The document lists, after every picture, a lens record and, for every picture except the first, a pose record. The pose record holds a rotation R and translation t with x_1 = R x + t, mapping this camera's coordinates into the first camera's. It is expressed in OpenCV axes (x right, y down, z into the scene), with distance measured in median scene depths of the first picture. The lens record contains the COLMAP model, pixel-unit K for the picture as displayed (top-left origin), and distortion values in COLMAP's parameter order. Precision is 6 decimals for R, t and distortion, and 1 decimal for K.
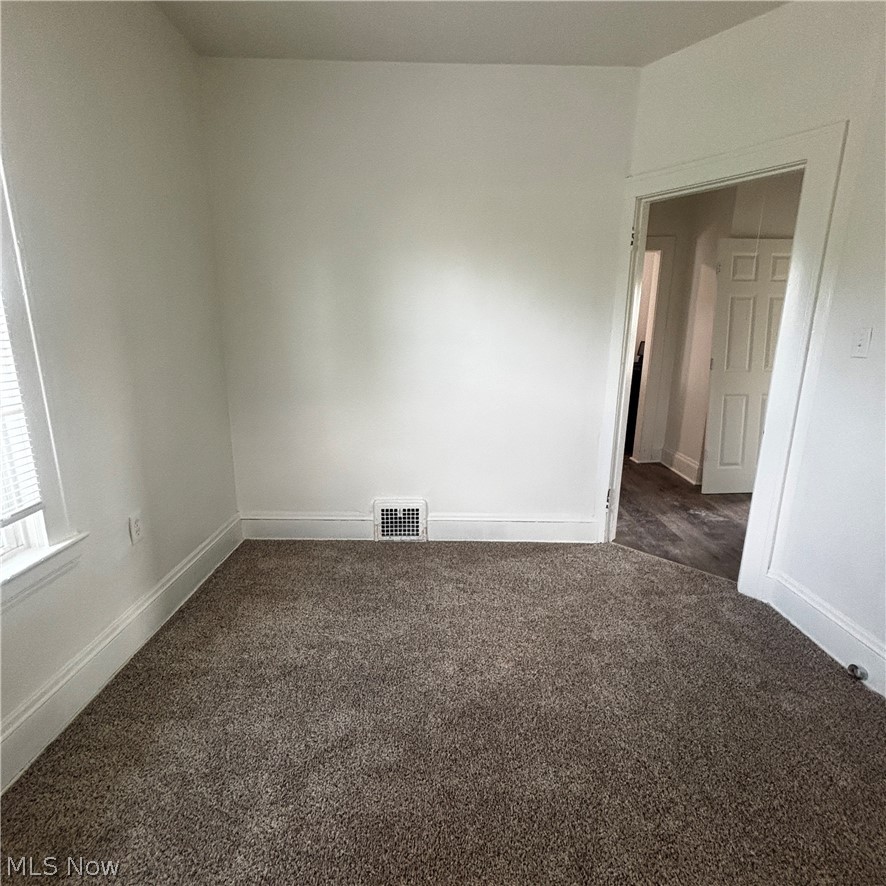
lens RADIAL K [[479.7, 0, 442.7], [0, 479.7, 440.8], [0, 0, 1]] dist [-0.004703, 0.004200]
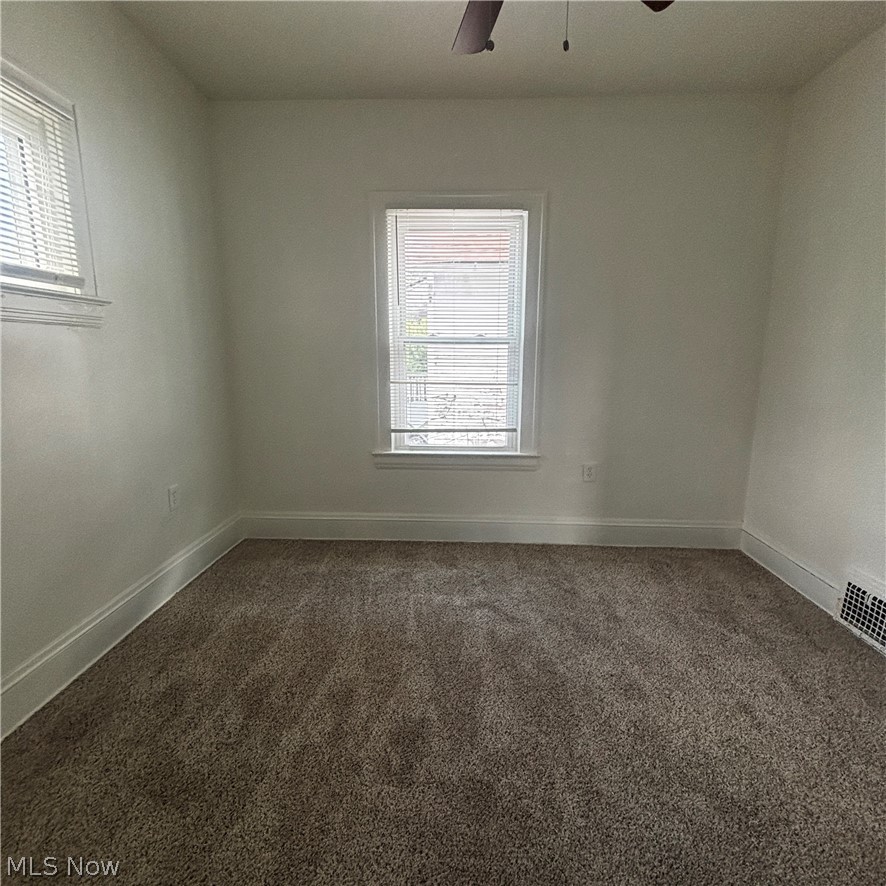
lens RADIAL K [[479.7, 0, 428.6], [0, 479.7, 459.0], [0, 0, 1]] dist [-0.004703, 0.004200]
pose [[-0.062763, 0.209918, -0.975702, 0.593347], [-0.223997, 0.949726, 0.218738, -0.053872], [0.972567, 0.232283, -0.012587, 0.334378]]
